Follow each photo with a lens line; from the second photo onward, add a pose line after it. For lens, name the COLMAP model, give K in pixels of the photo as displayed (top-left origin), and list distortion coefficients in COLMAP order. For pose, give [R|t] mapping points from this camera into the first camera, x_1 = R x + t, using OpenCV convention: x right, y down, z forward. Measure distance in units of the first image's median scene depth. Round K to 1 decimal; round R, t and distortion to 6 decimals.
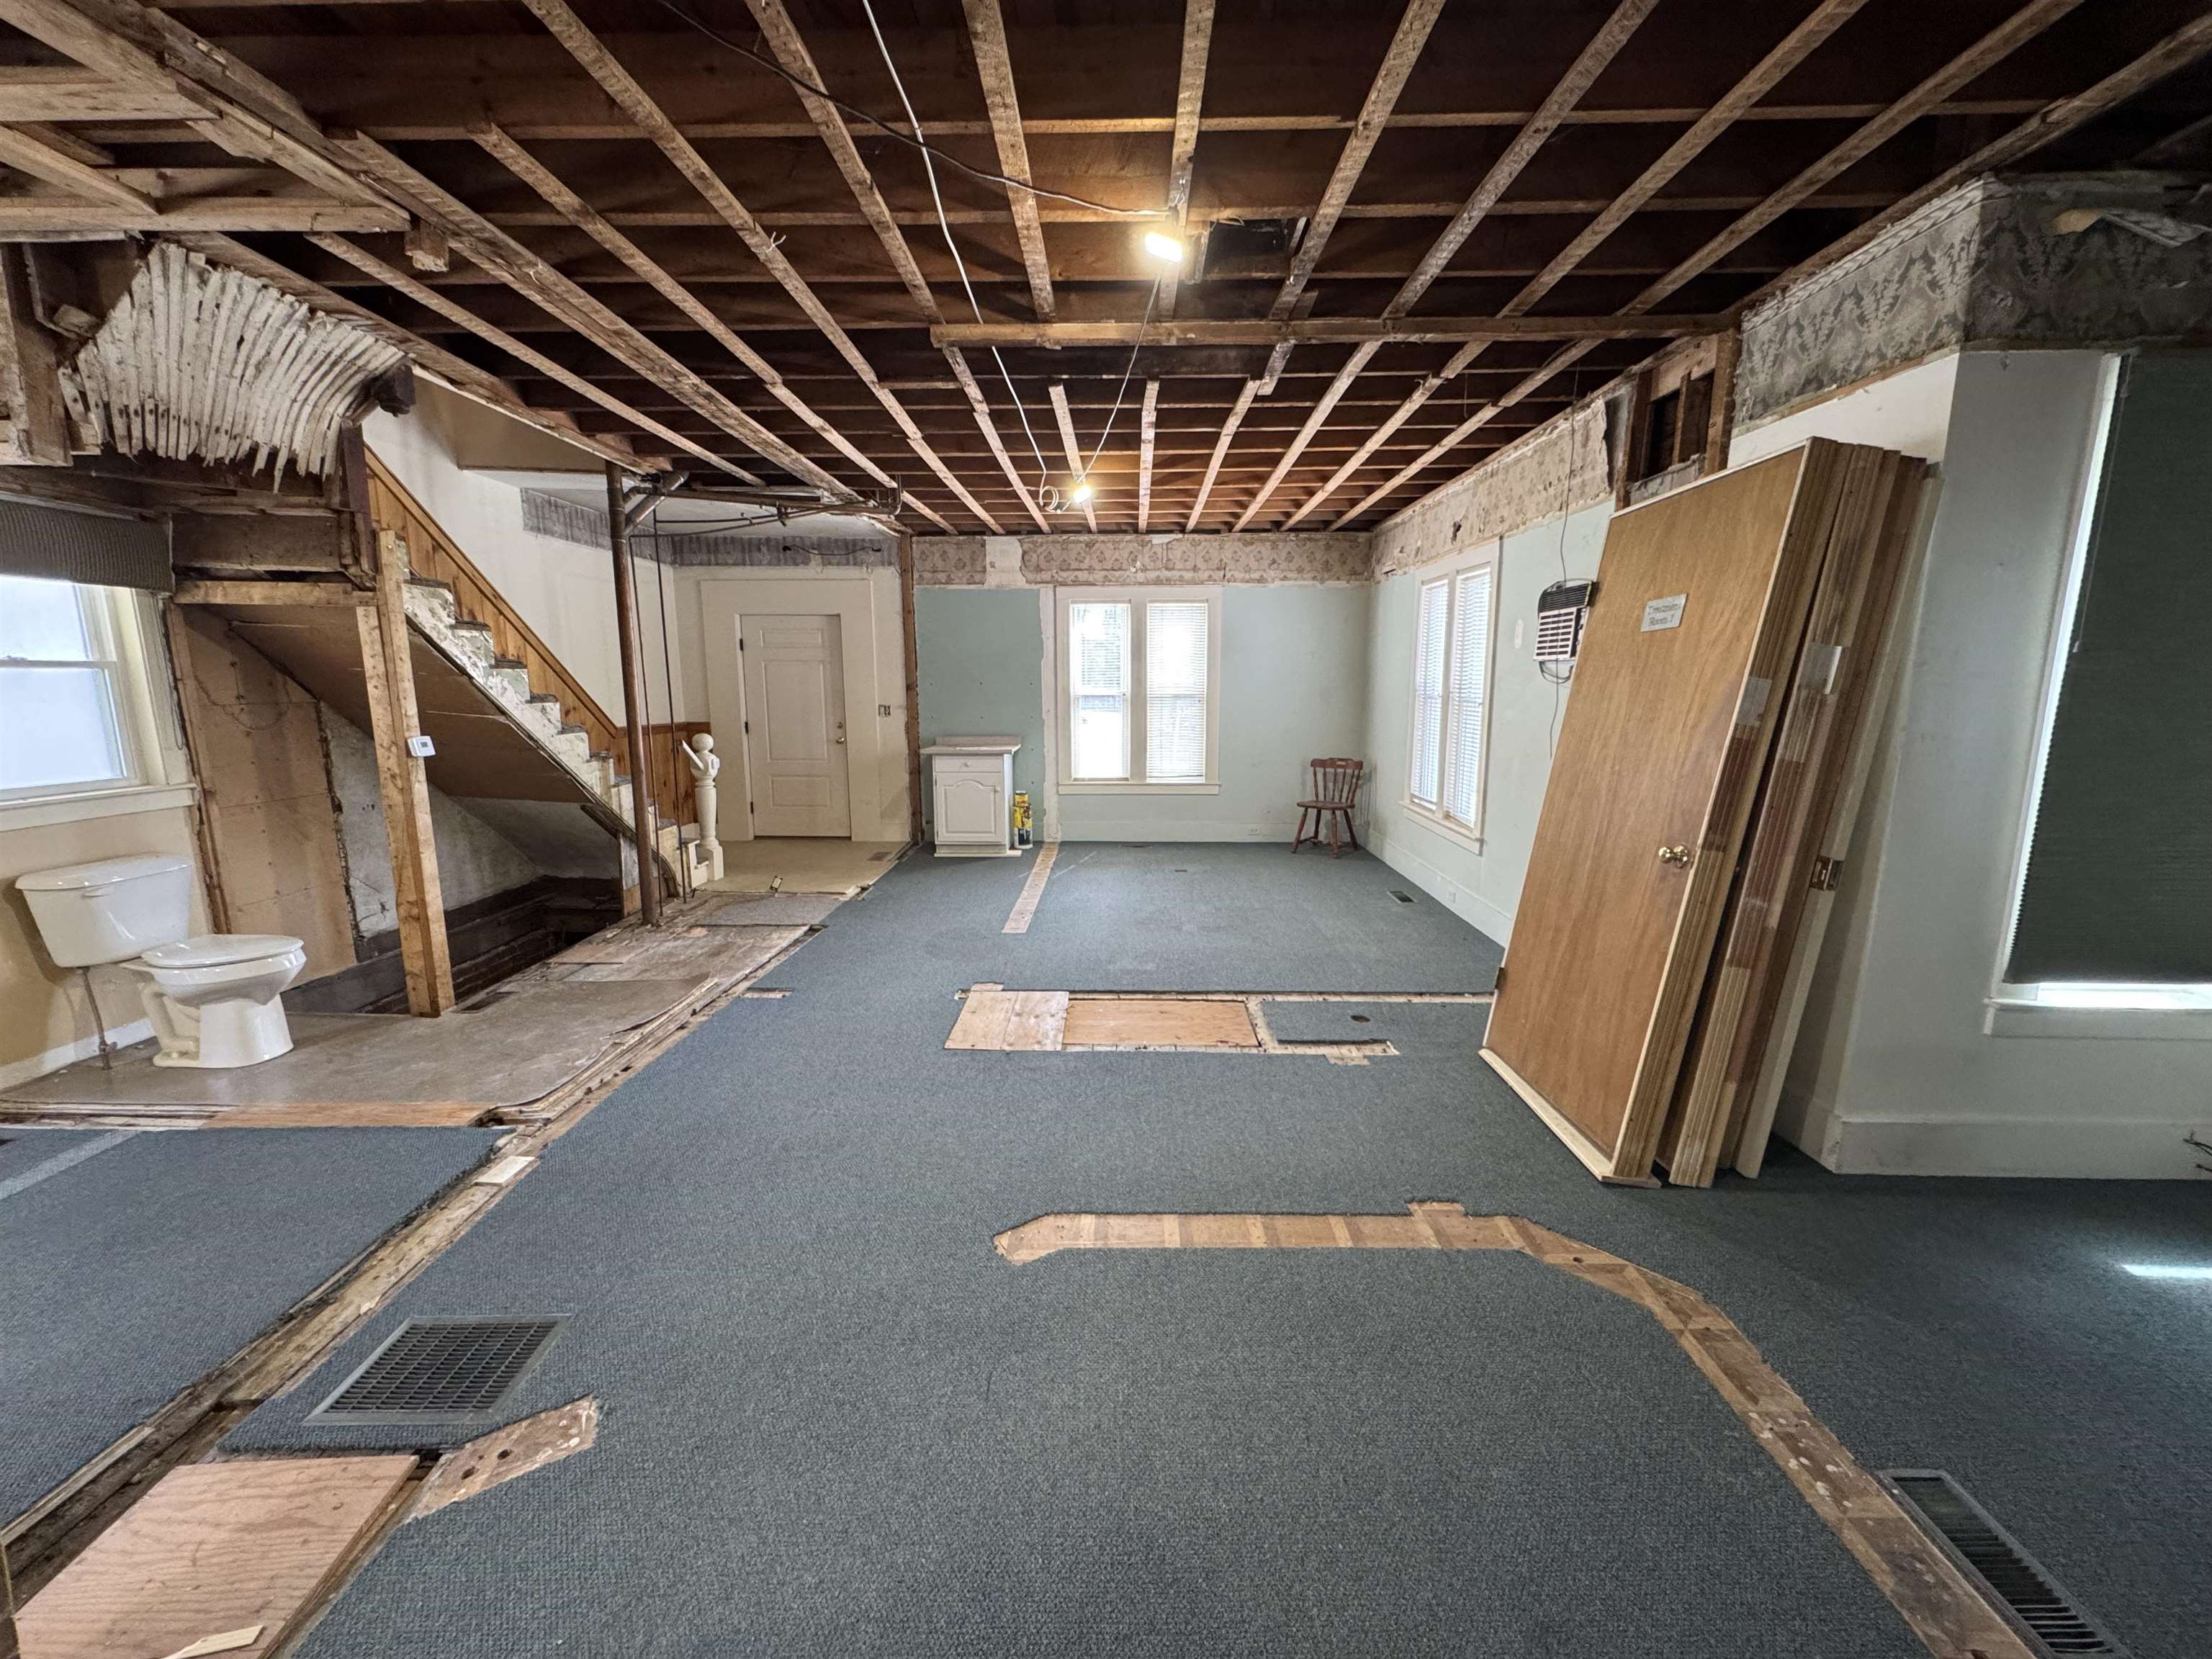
lens RADIAL K [[873.4, 0, 1108.3], [0, 873.4, 829.8], [0, 0, 1]] dist [-0.002594, -0.000111]
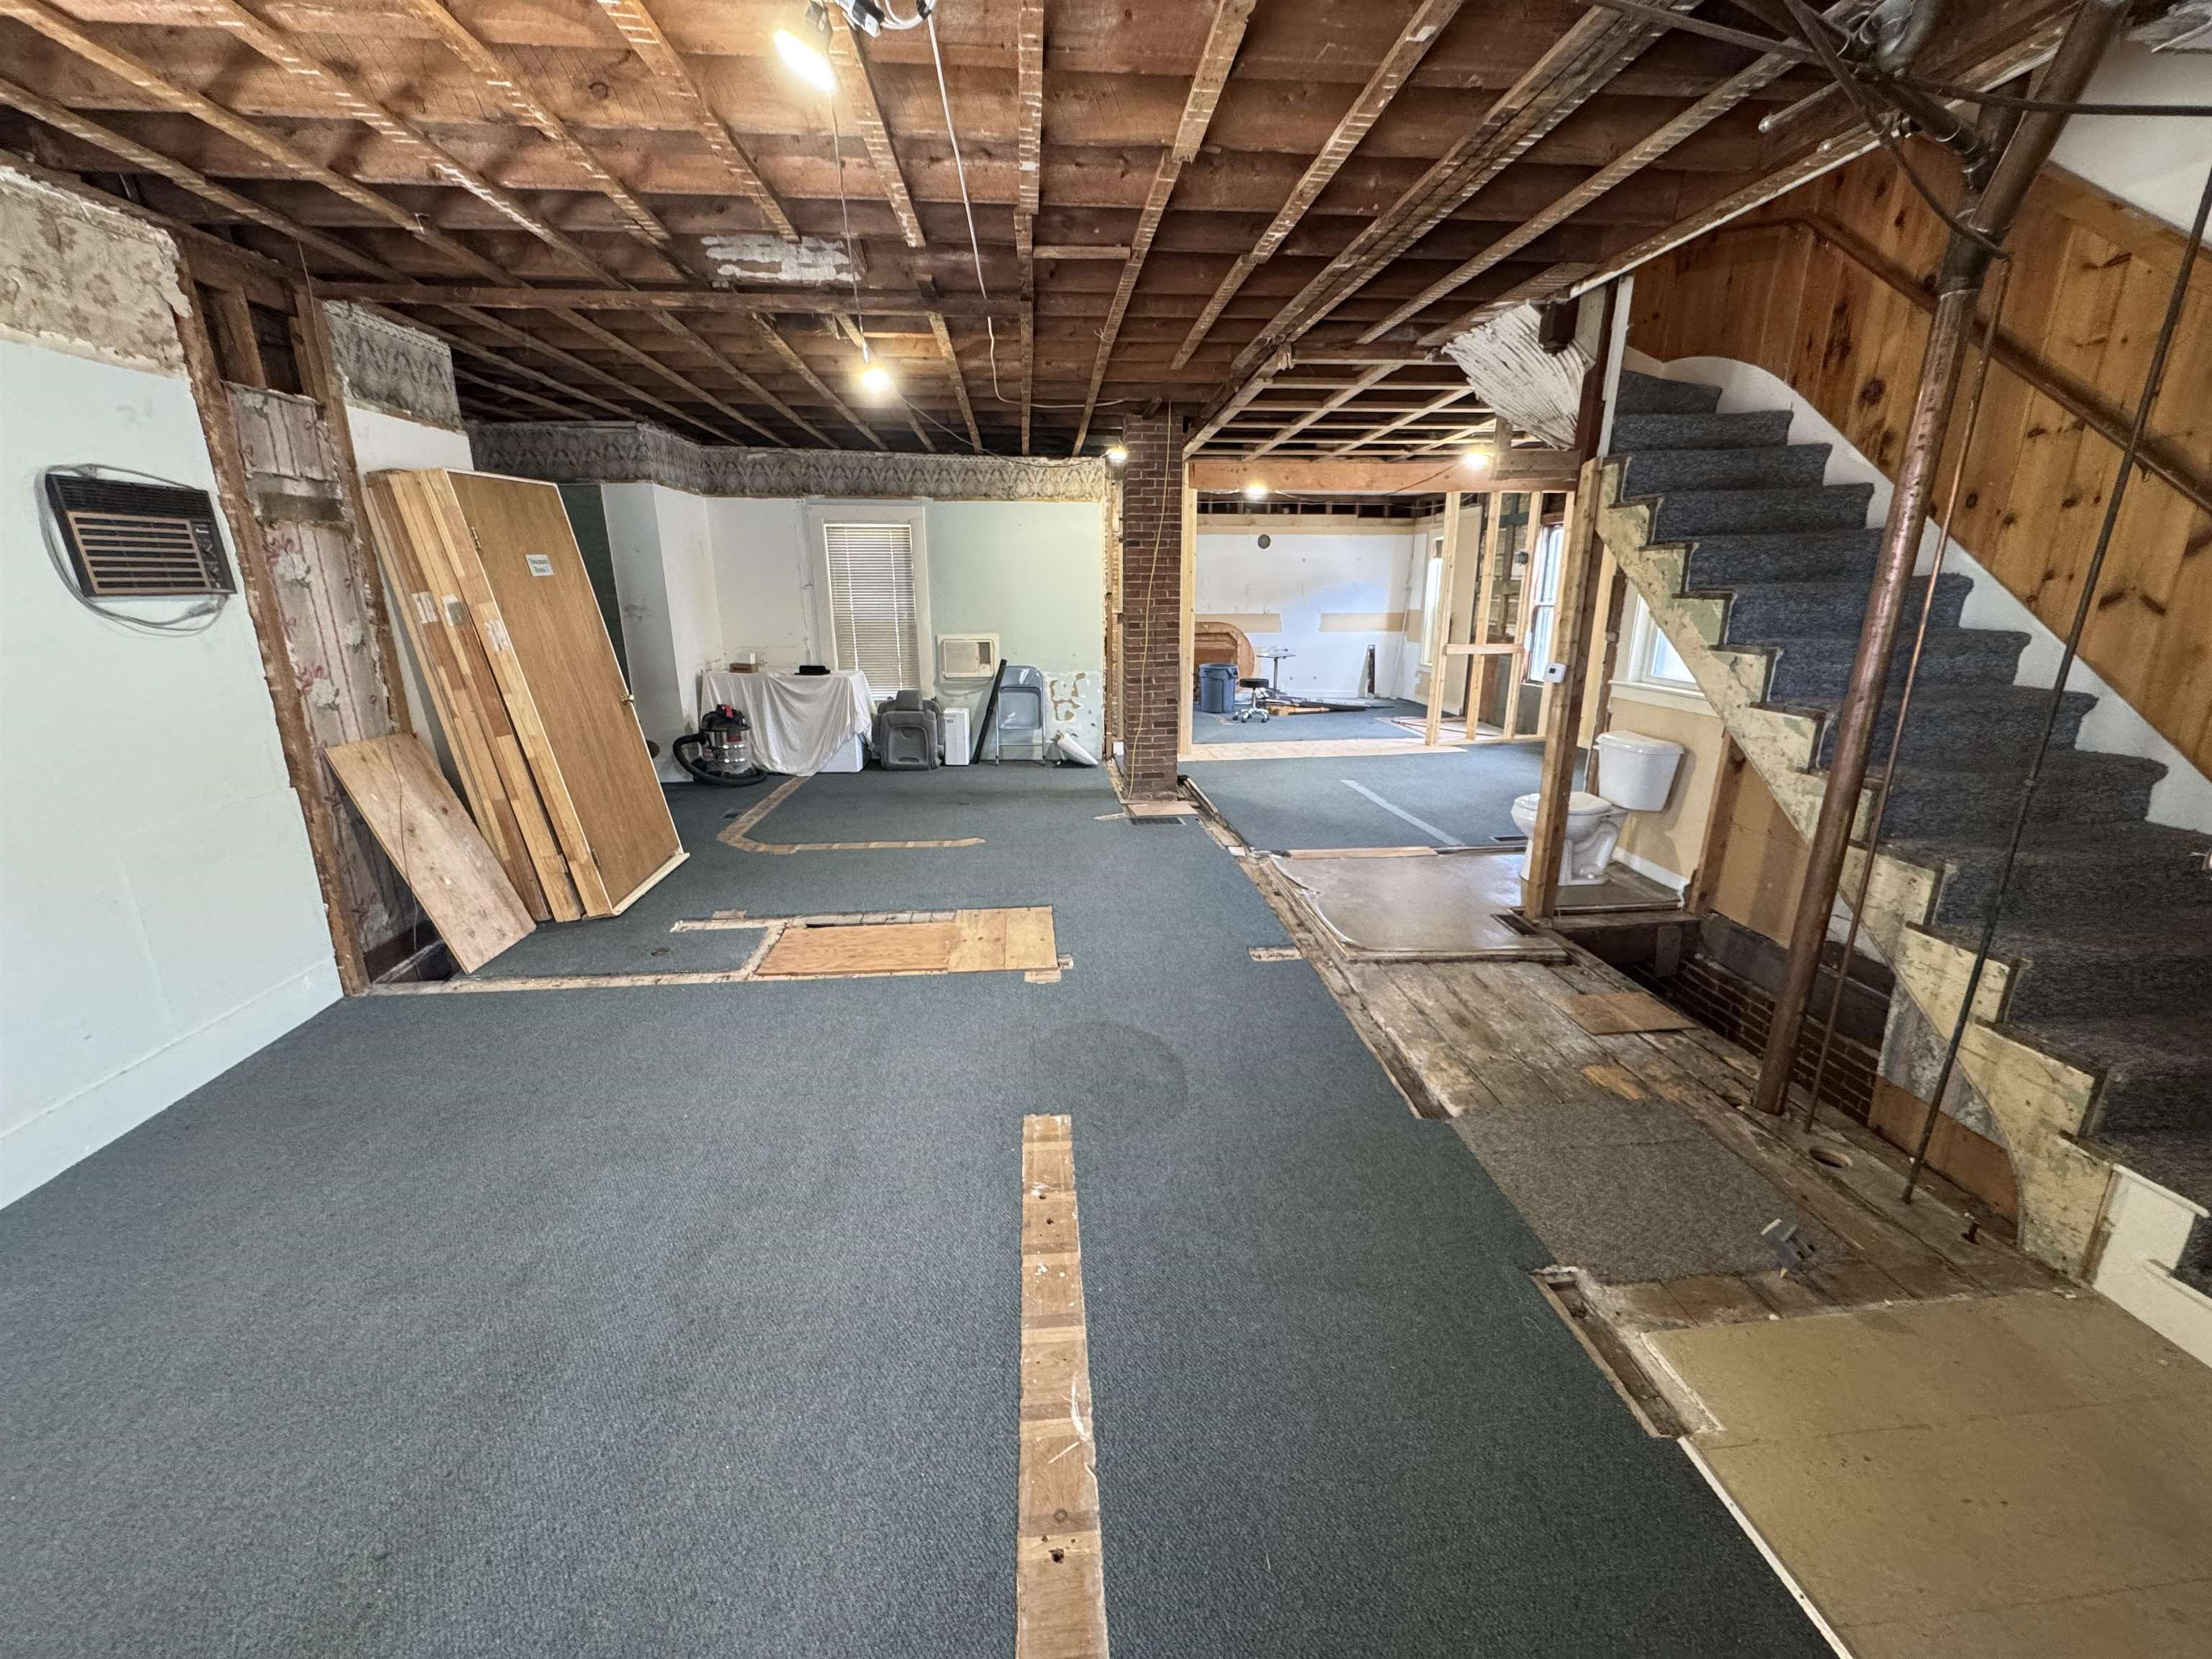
lens RADIAL K [[873.4, 0, 1103.1], [0, 873.4, 827.8], [0, 0, 1]] dist [-0.002594, -0.000111]
pose [[-0.995168, 0.030725, -0.093261, -0.135355], [-0.012568, 0.902117, 0.431309, -0.360063], [0.097384, 0.430397, -0.897371, 1.900480]]
